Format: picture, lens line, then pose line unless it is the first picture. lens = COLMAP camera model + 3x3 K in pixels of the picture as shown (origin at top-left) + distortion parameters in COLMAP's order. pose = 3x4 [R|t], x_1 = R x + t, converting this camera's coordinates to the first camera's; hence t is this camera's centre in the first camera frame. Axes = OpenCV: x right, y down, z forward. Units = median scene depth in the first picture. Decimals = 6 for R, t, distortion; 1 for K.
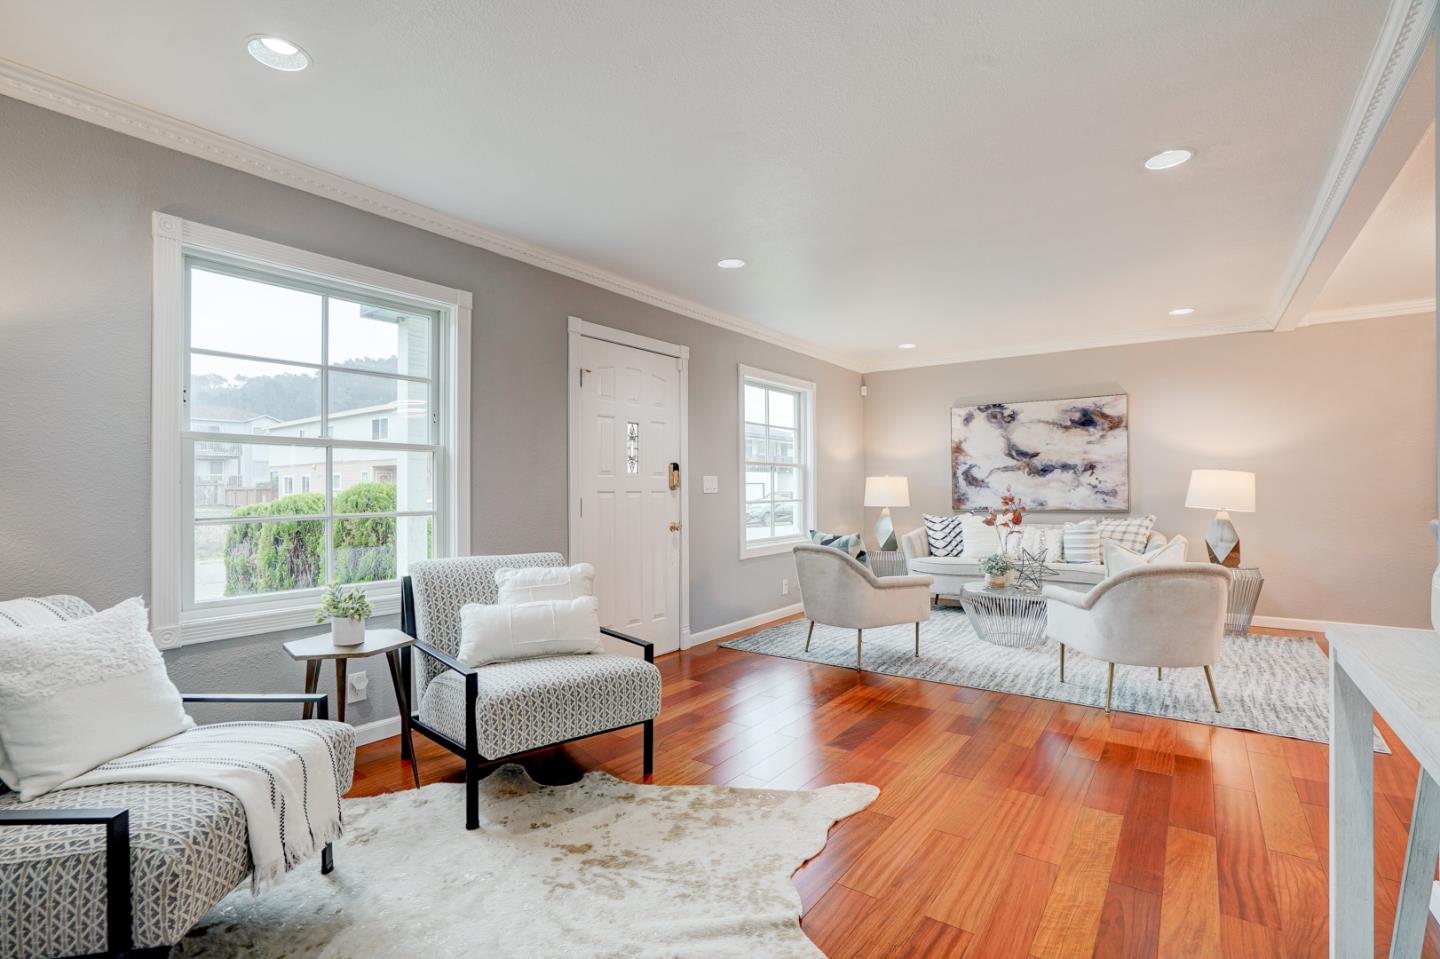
lens RADIAL K [[667.9, 0, 709.3], [0, 667.9, 482.8], [0, 0, 1]] dist [-0.055758, 0.018421]
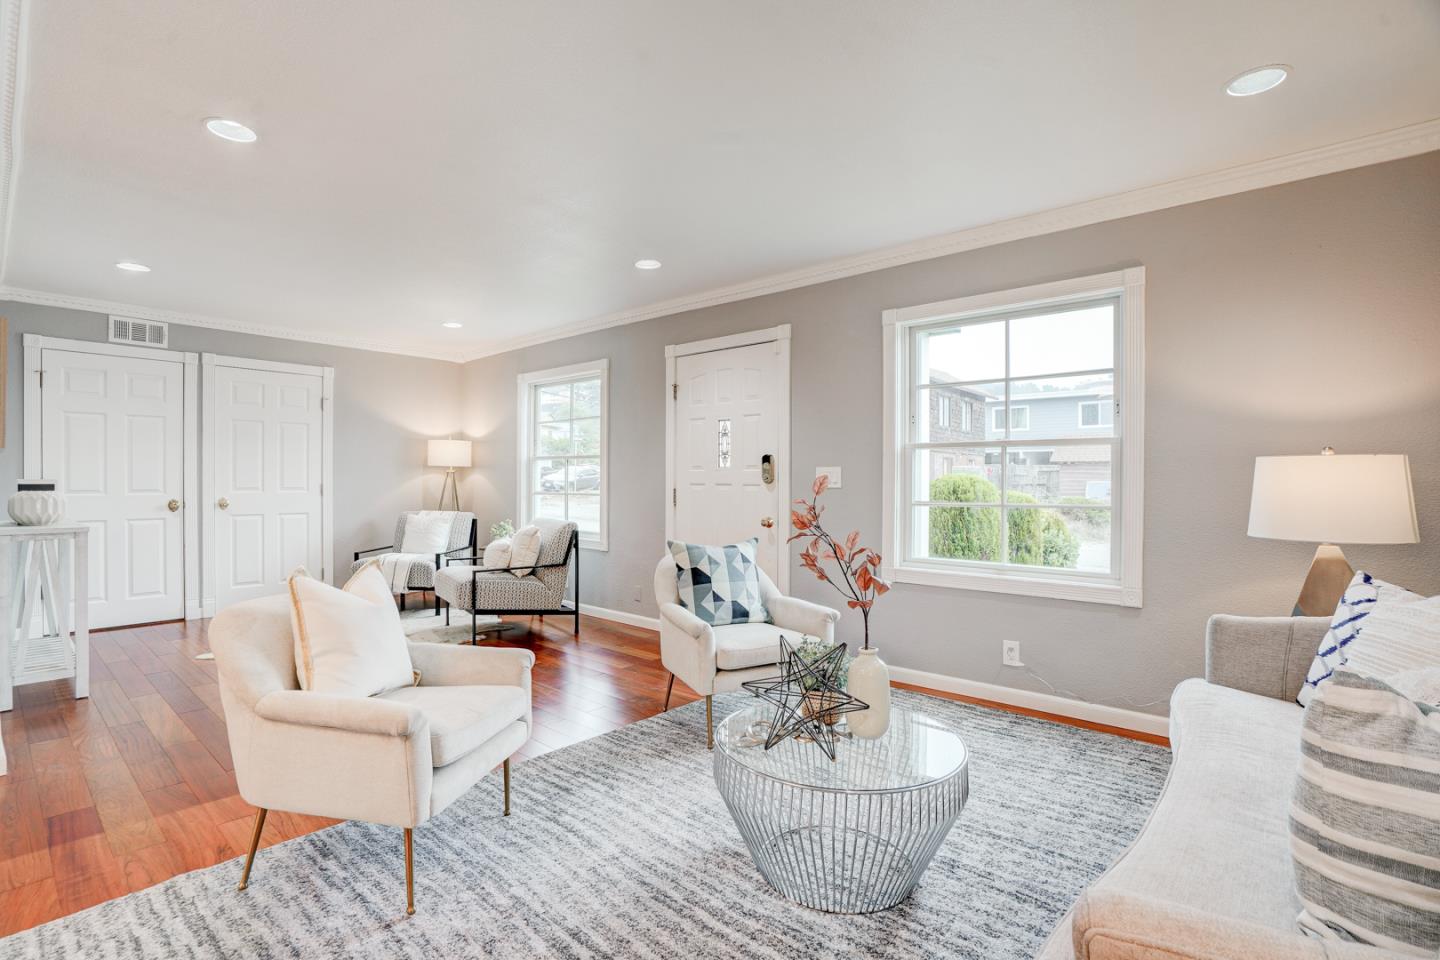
lens RADIAL K [[667.9, 0, 709.3], [0, 667.9, 483.3], [0, 0, 1]] dist [-0.055758, 0.018421]
pose [[-0.069251, 0.008393, -0.997564, 0.947135], [0.005107, 0.999954, 0.008059, 0.002580], [0.997586, -0.004537, -0.069291, 1.042926]]
